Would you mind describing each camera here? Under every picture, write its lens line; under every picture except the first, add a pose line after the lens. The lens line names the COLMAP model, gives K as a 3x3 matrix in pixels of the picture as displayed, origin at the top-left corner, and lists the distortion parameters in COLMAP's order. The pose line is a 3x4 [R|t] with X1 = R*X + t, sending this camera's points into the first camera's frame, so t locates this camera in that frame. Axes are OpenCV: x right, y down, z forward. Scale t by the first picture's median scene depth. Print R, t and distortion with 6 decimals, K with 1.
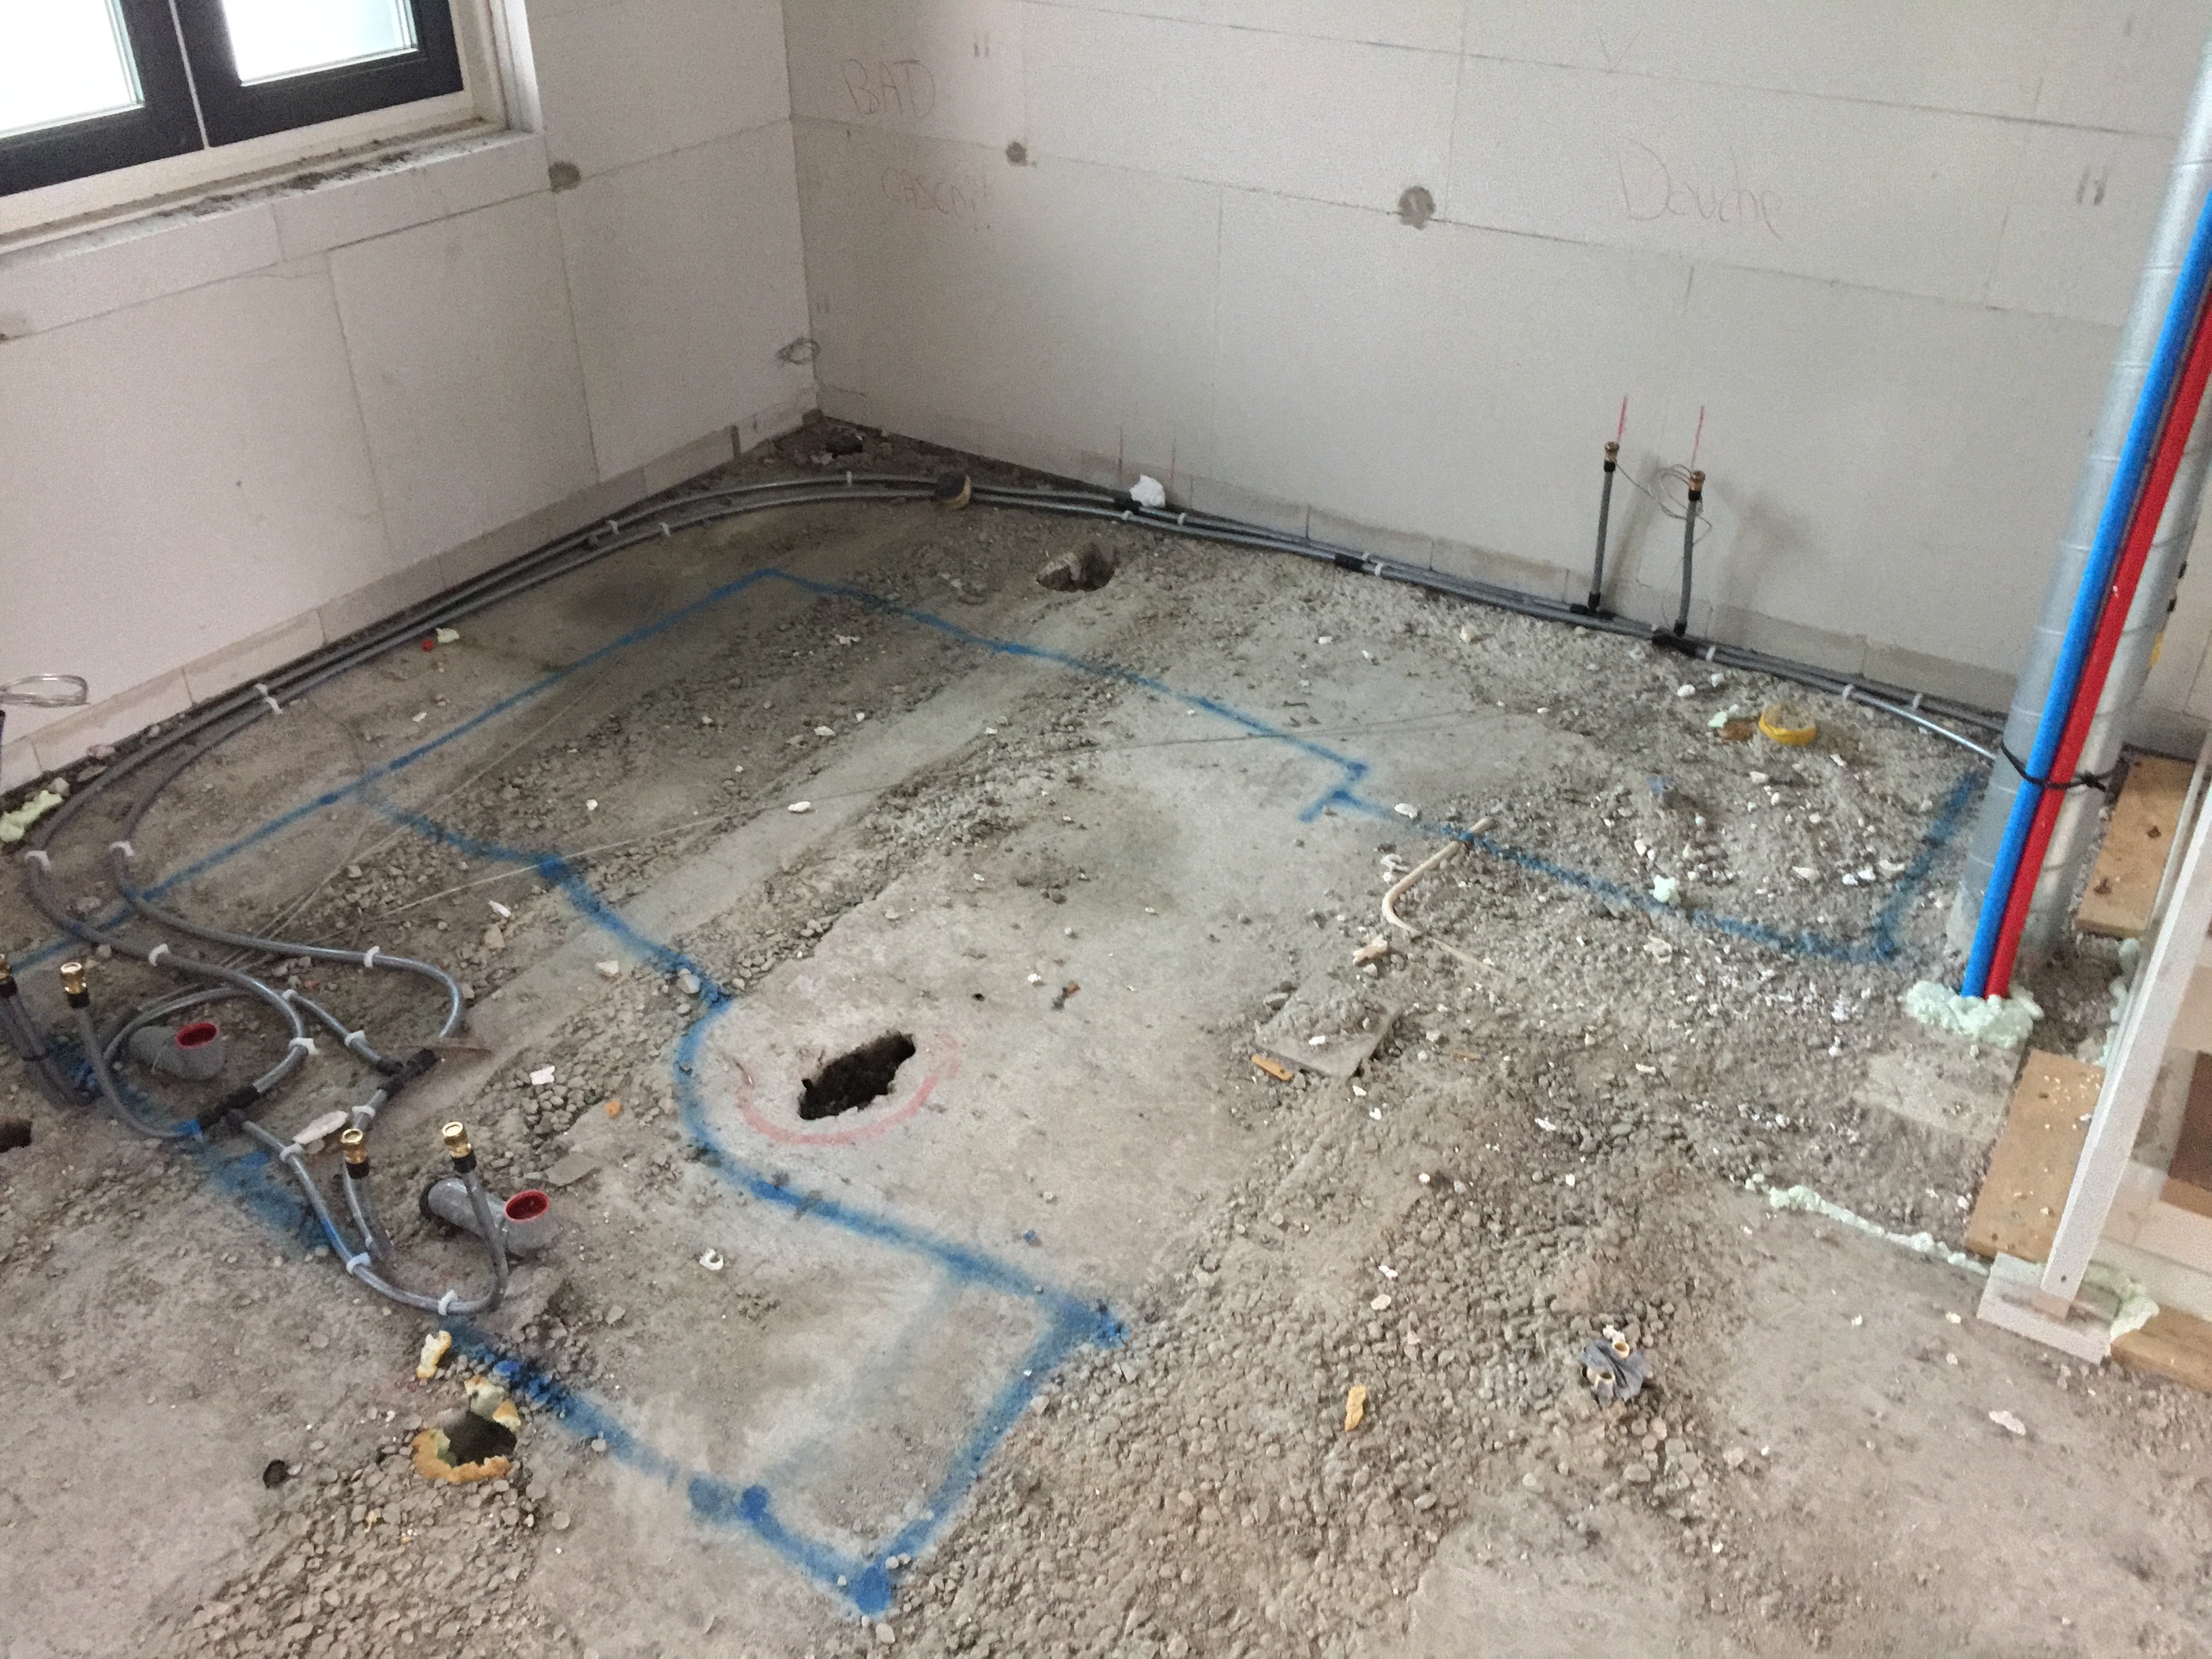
lens RADIAL K [[1885.8, 0, 1100.0], [0, 1885.8, 839.6], [0, 0, 1]] dist [0.027081, -0.004682]
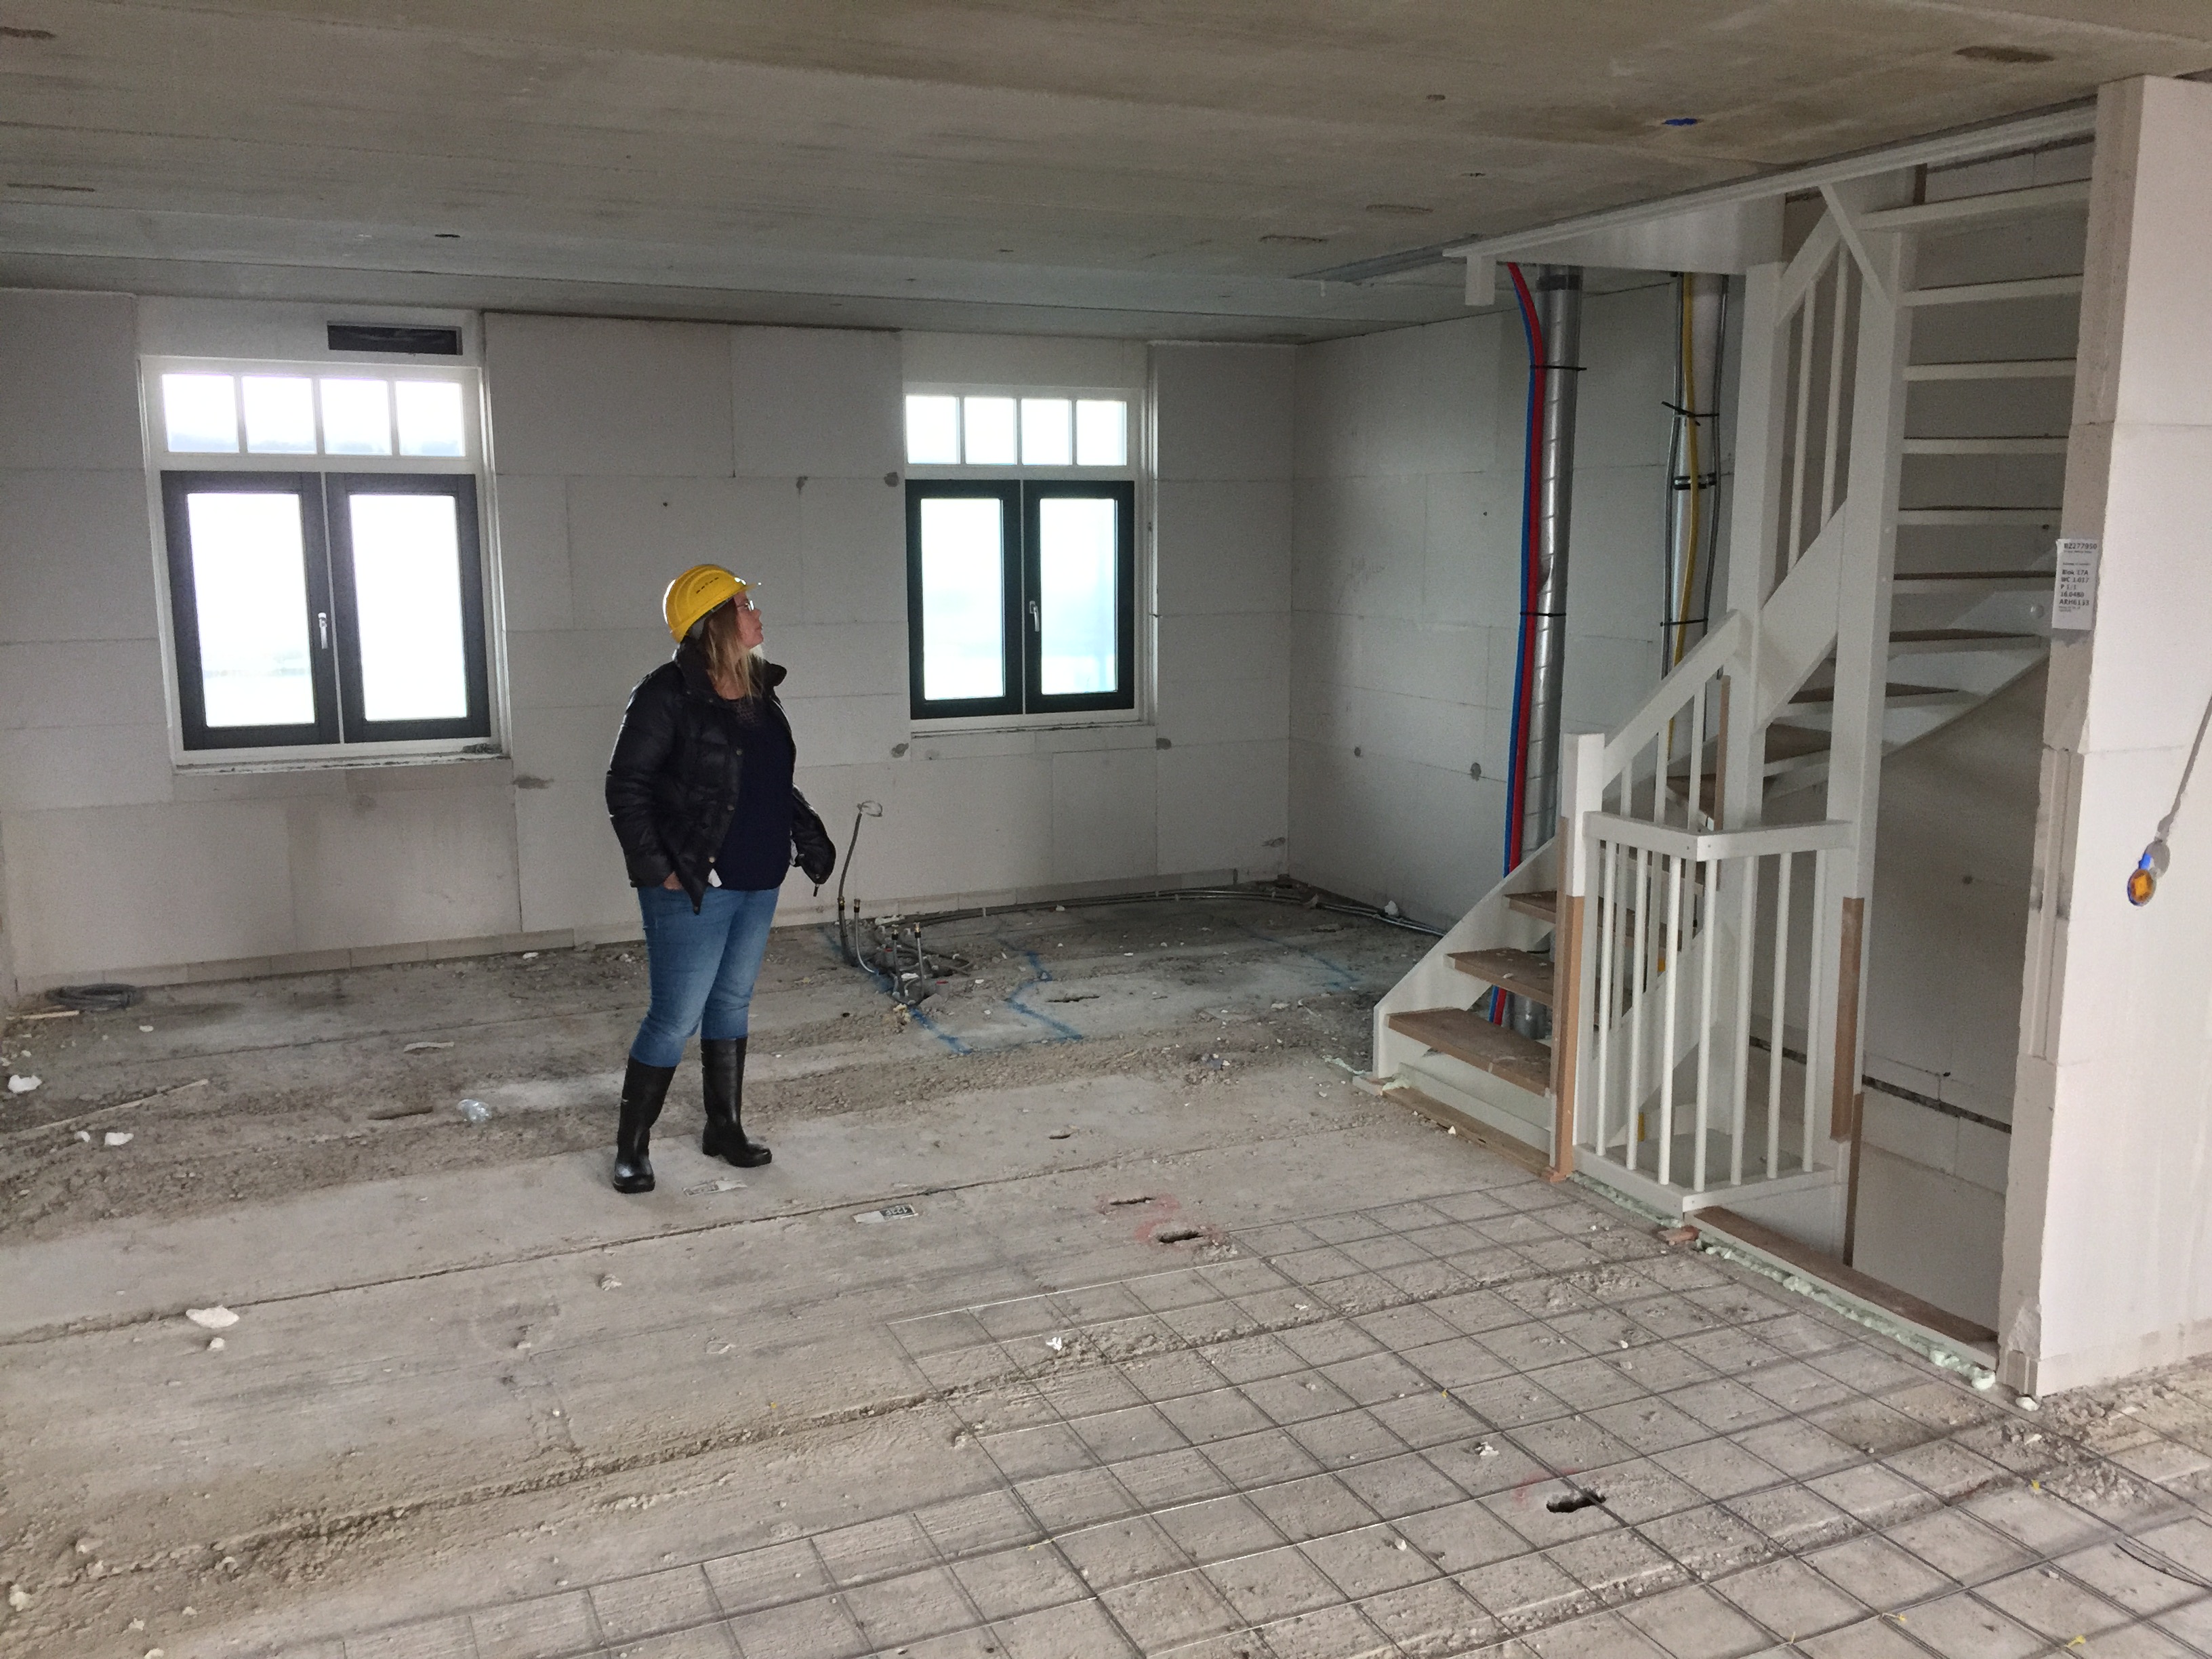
lens RADIAL K [[1885.8, 0, 1100.0], [0, 1885.8, 839.6], [0, 0, 1]] dist [0.027081, -0.004682]
pose [[0.837549, 0.085679, -0.539602, 0.979073], [-0.293061, 0.903980, -0.311344, 0.543253], [0.461114, 0.418902, 0.782237, -0.877797]]
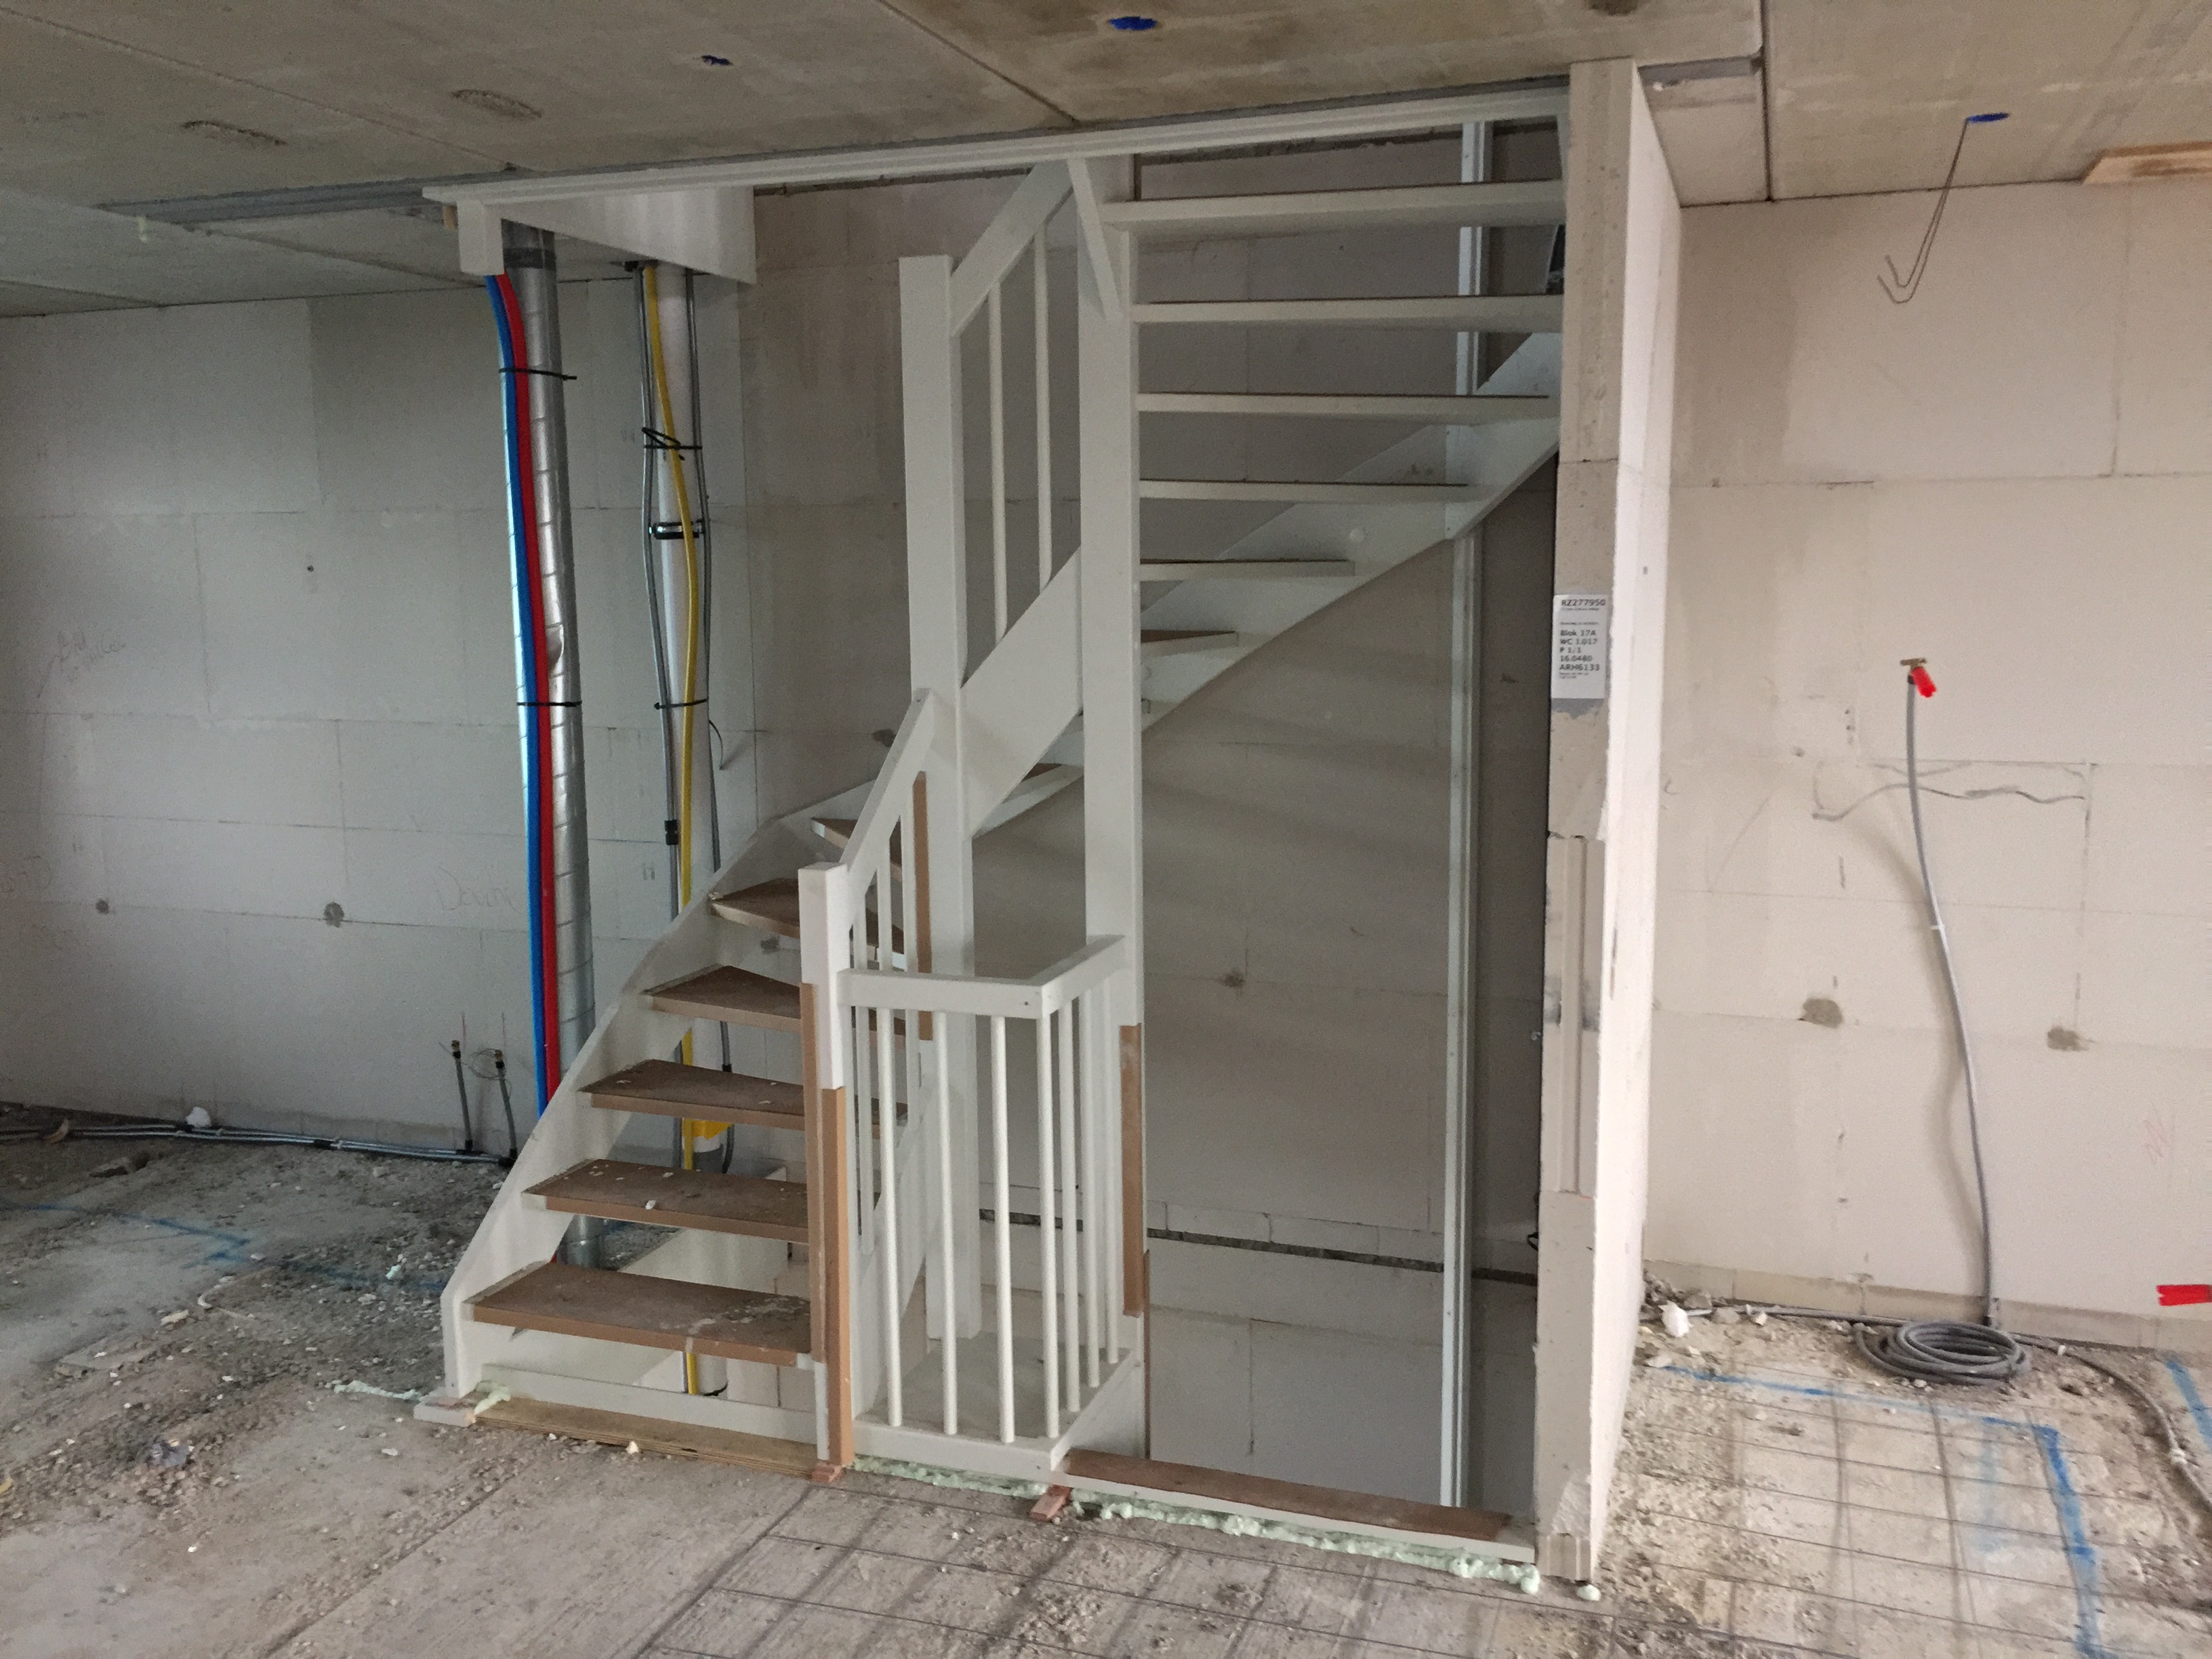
lens RADIAL K [[1880.5, 0, 1106.0], [0, 1880.5, 829.5], [0, 0, 1]] dist [0.101960, -0.144051]
pose [[0.974487, -0.047531, 0.219353, 0.452540], [0.135680, 0.903280, -0.407034, 0.355078], [-0.178791, 0.426411, 0.886683, -0.602872]]
